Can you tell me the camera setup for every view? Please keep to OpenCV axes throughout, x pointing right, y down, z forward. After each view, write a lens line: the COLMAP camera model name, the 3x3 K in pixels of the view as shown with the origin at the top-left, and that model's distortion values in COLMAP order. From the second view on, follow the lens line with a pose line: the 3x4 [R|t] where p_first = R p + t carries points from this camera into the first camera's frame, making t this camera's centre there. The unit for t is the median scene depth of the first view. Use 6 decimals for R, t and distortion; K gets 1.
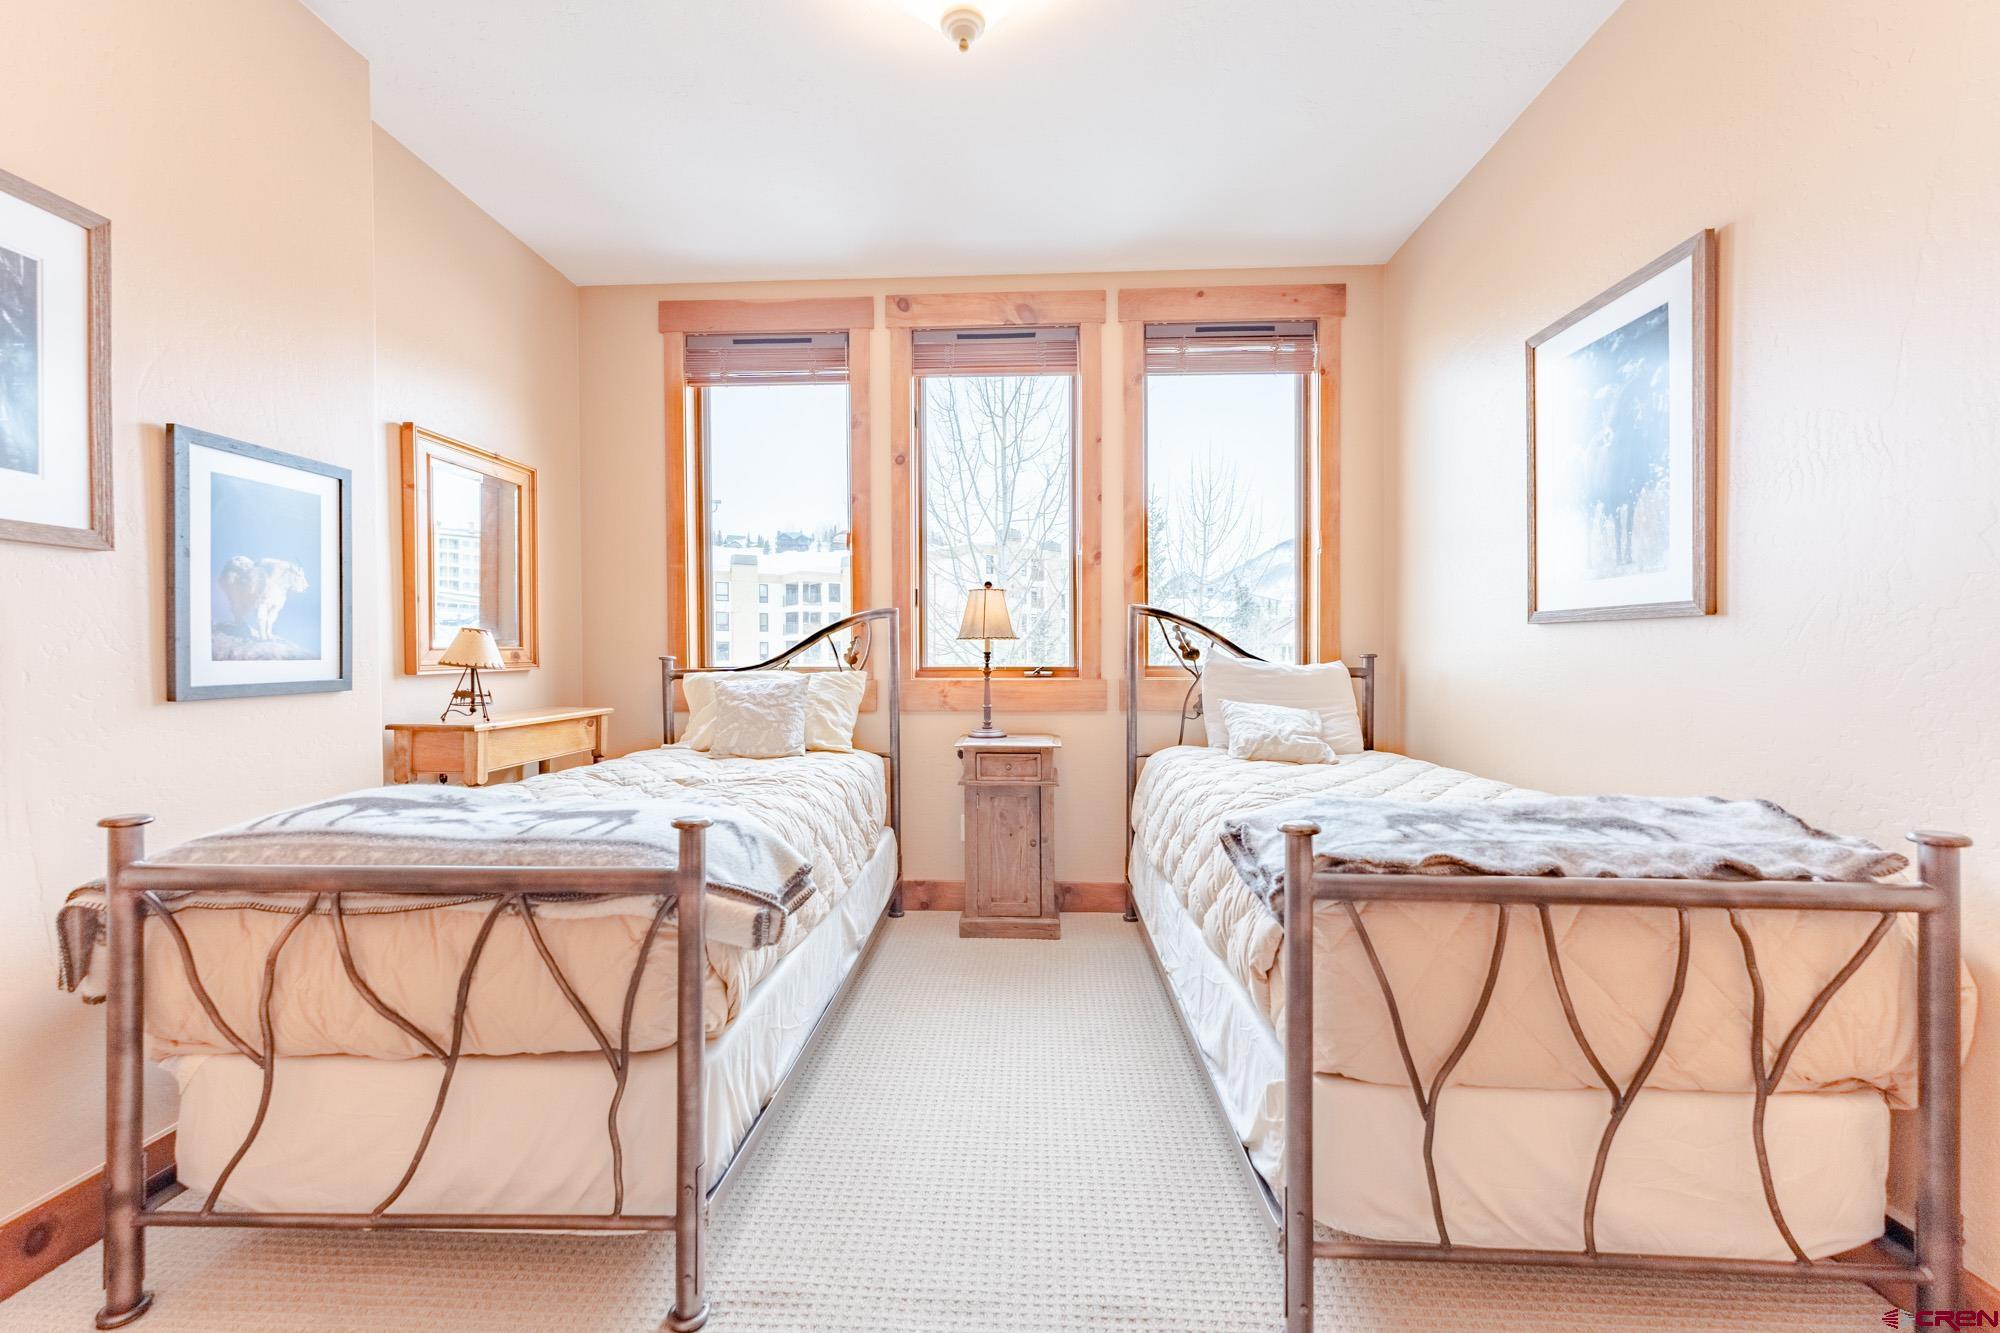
lens RADIAL K [[798.2, 0, 994.6], [0, 798.2, 666.6], [0, 0, 1]] dist [0.001557, -0.000241]
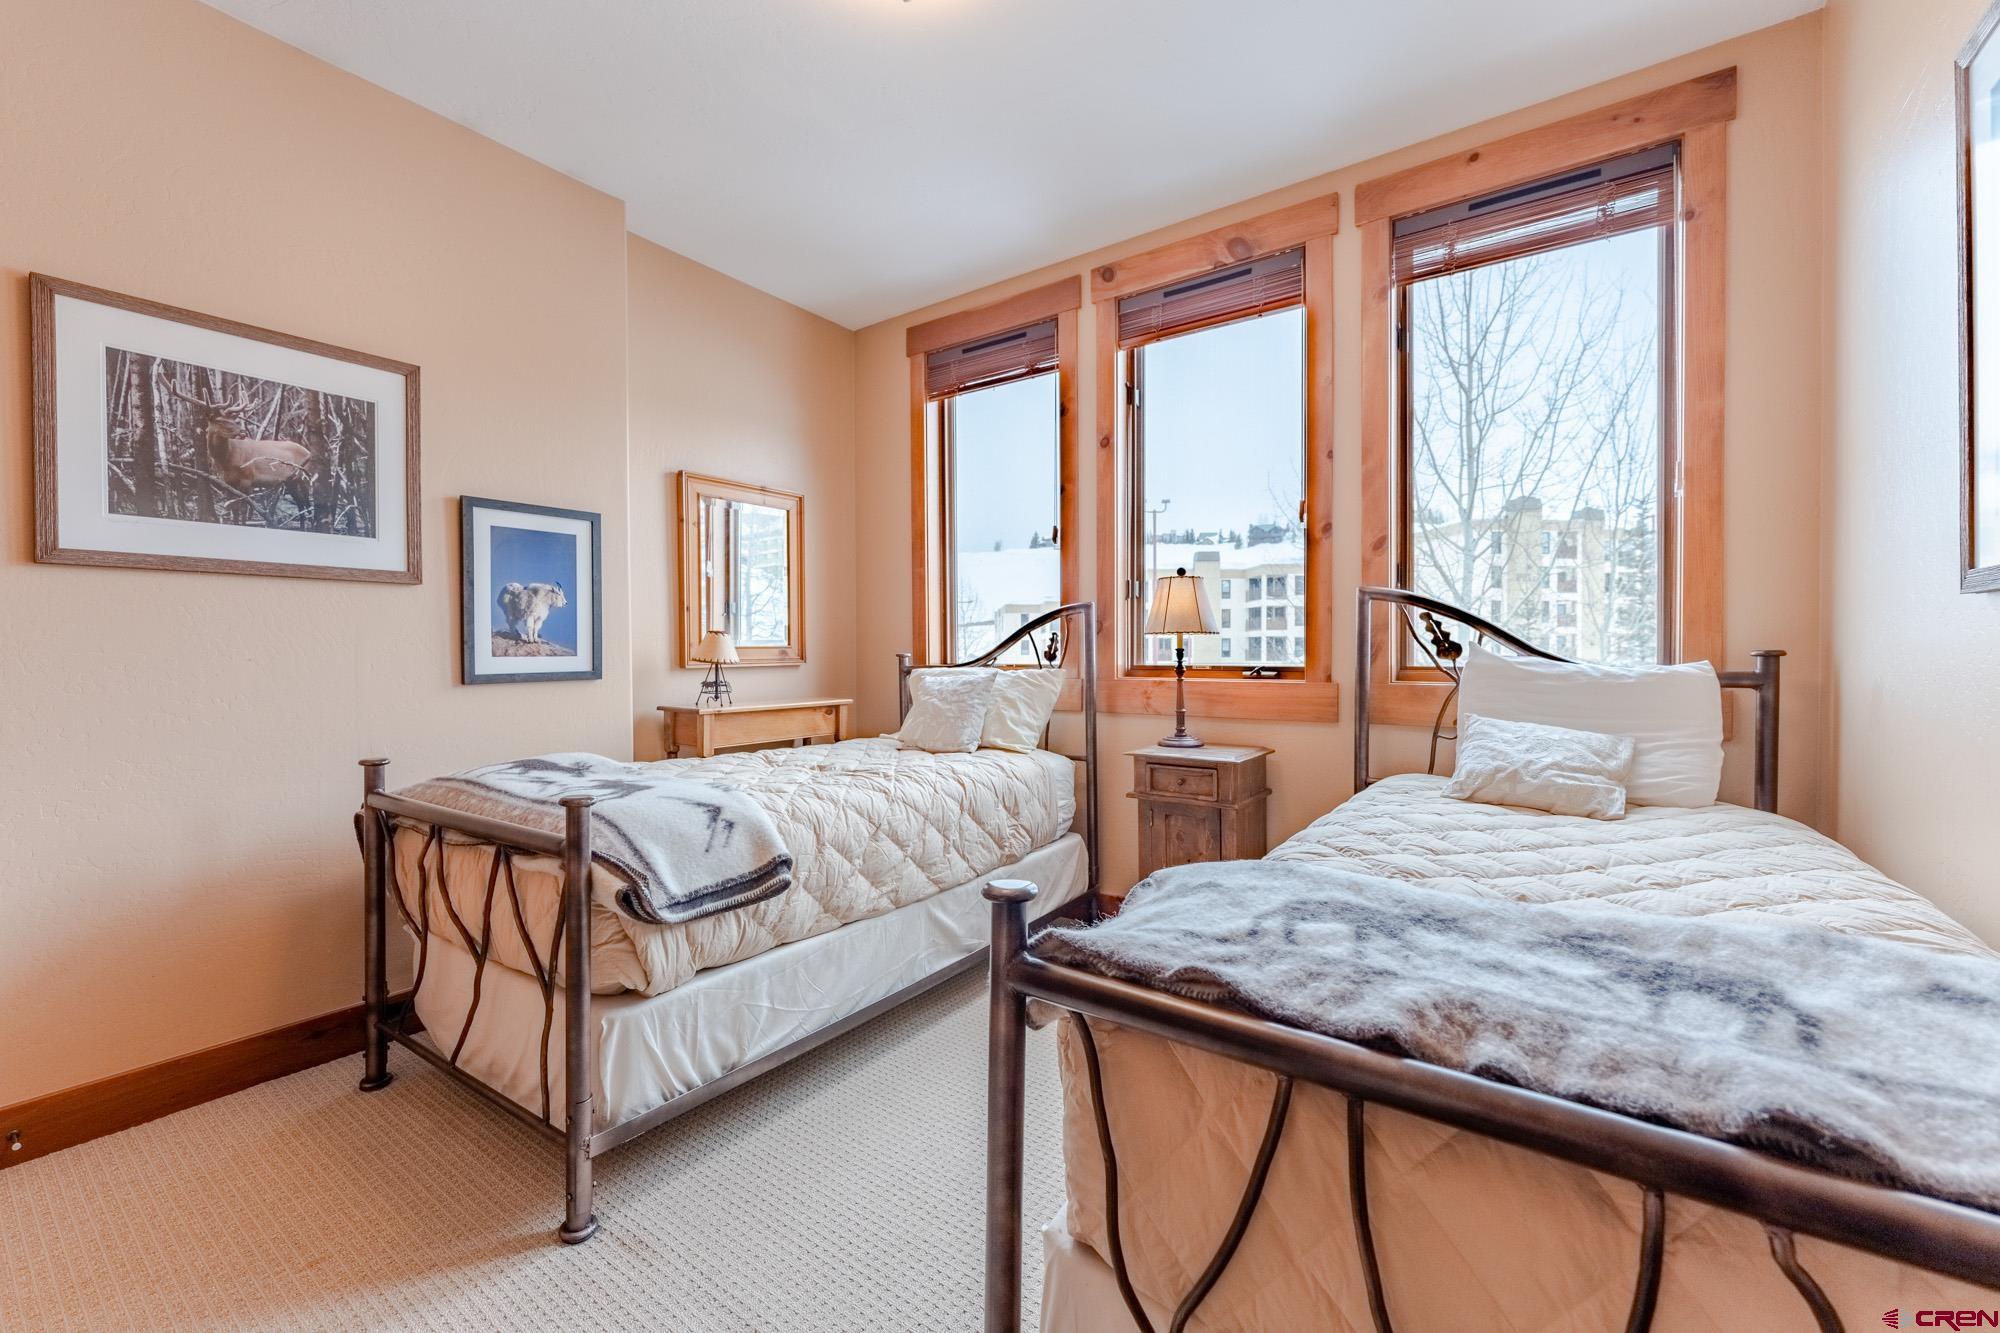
lens RADIAL K [[806.4, 0, 1000.0], [0, 806.4, 666.5], [0, 0, 1]] dist [-0.002282, -0.000203]
pose [[0.839560, 0.009194, -0.543189, 0.302995], [-0.006820, 0.999956, 0.006384, -0.003059], [0.543224, -0.001656, 0.839586, 0.148793]]
